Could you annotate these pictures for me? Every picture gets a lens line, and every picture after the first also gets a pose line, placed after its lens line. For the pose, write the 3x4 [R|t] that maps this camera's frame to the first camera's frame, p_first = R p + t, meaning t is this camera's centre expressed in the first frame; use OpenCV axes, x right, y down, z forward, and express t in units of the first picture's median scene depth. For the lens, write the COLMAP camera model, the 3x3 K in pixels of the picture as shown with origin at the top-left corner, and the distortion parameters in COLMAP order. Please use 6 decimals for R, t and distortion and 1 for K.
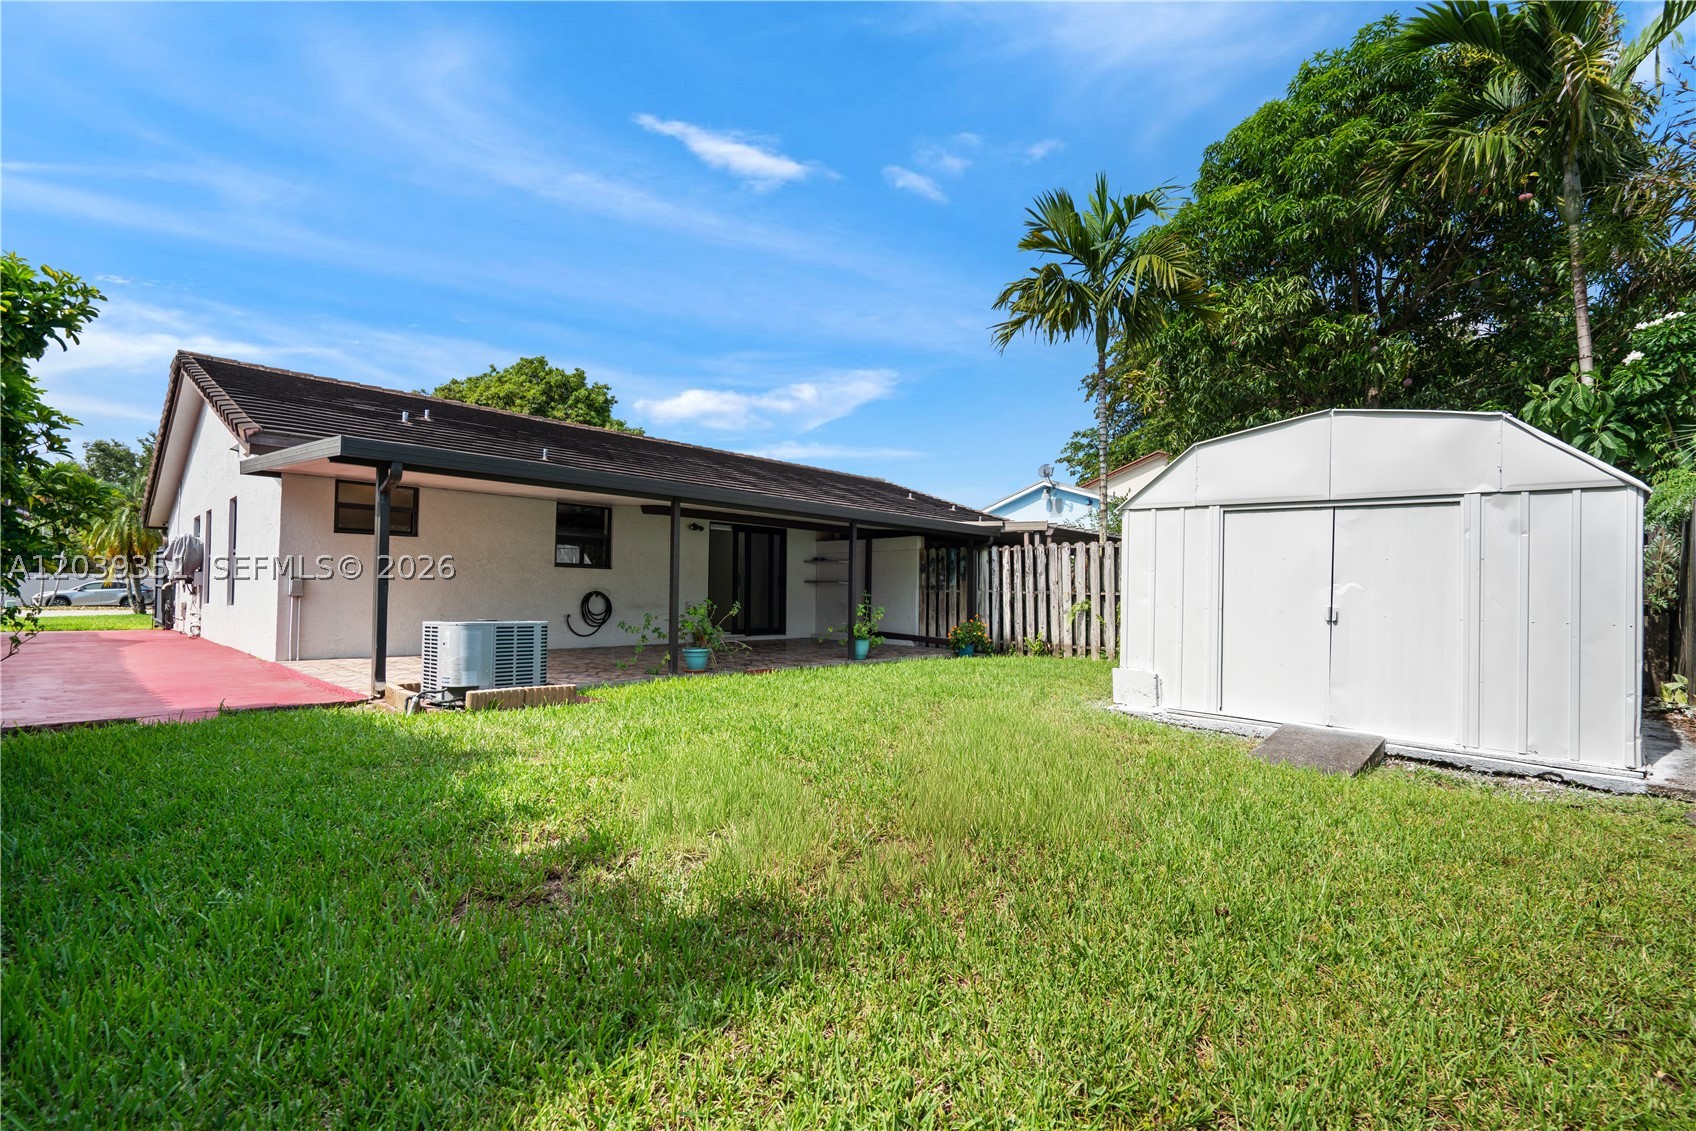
lens RADIAL K [[767.1, 0, 848.0], [0, 767.1, 565.5], [0, 0, 1]] dist [-0.001341, 0.000389]
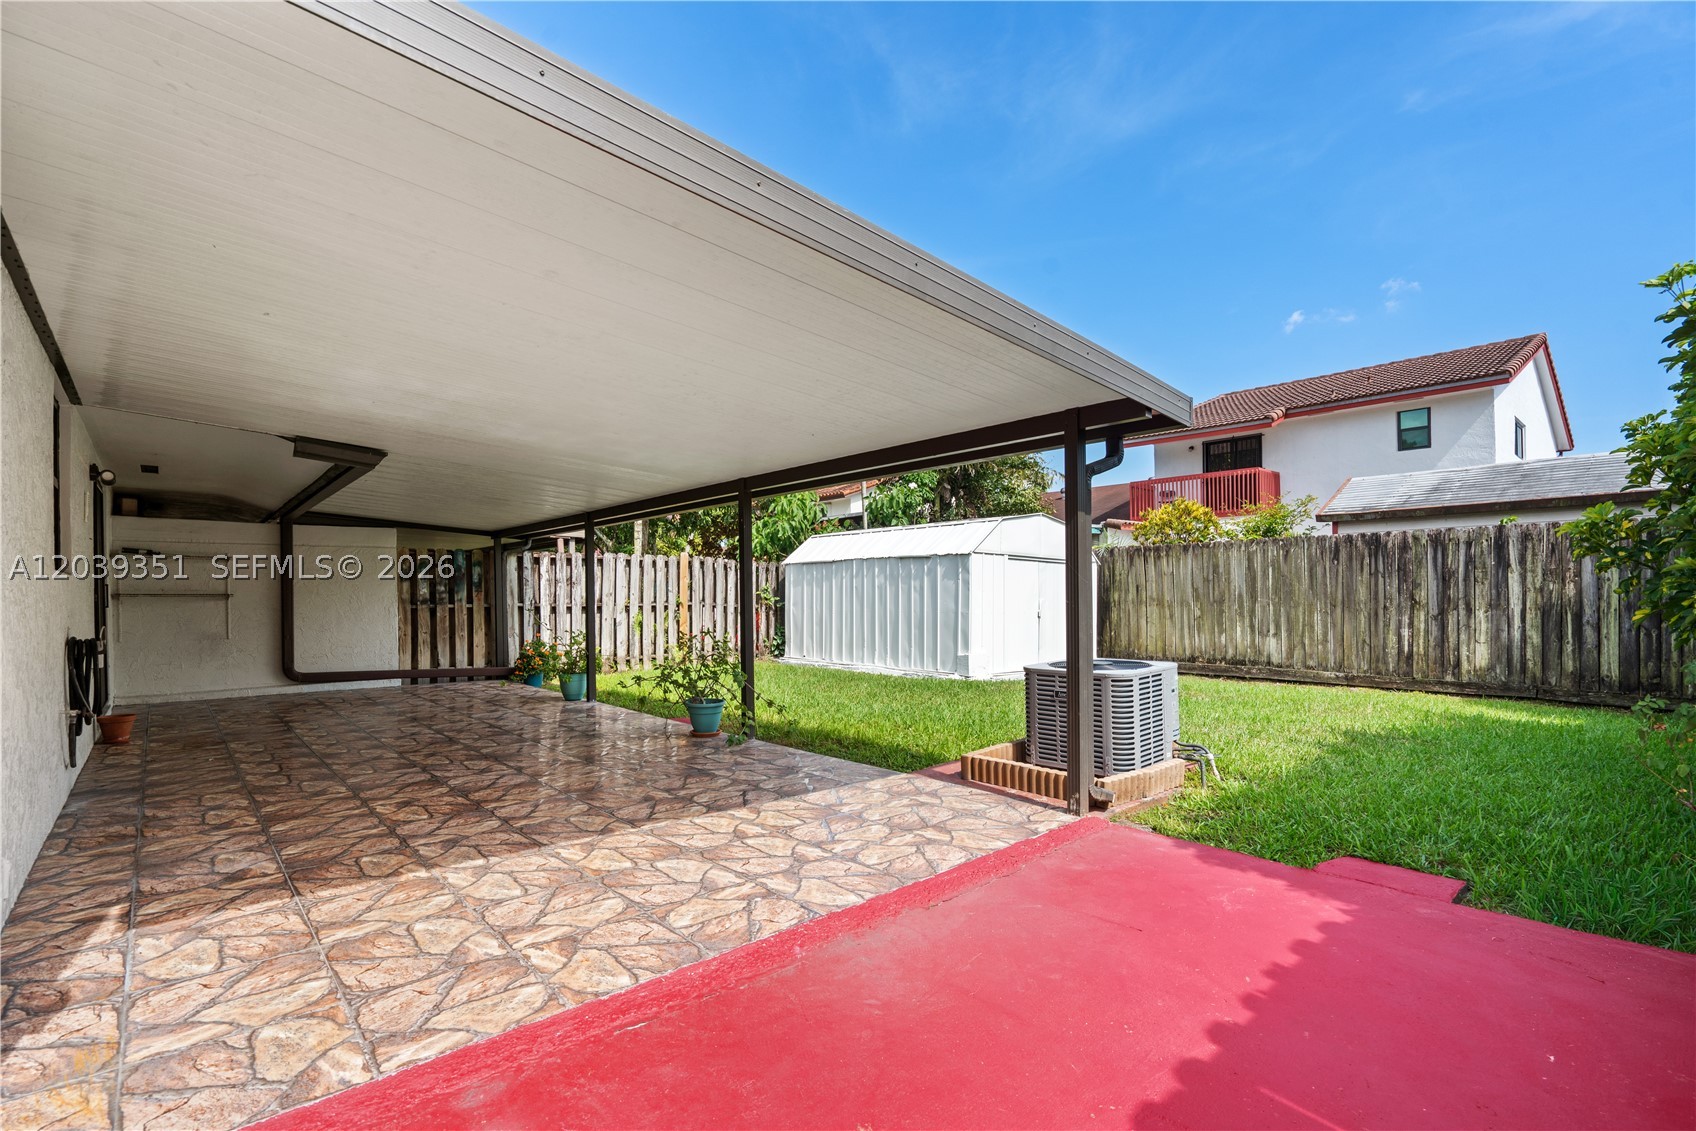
lens RADIAL K [[776.7, 0, 855.4], [0, 776.7, 592.1], [0, 0, 1]] dist [-0.001078, 0.000949]
pose [[0.065955, -0.013918, 0.997726, -0.628241], [-0.030332, 0.999413, 0.015947, -0.004550], [-0.997362, -0.031315, 0.065494, 0.575086]]
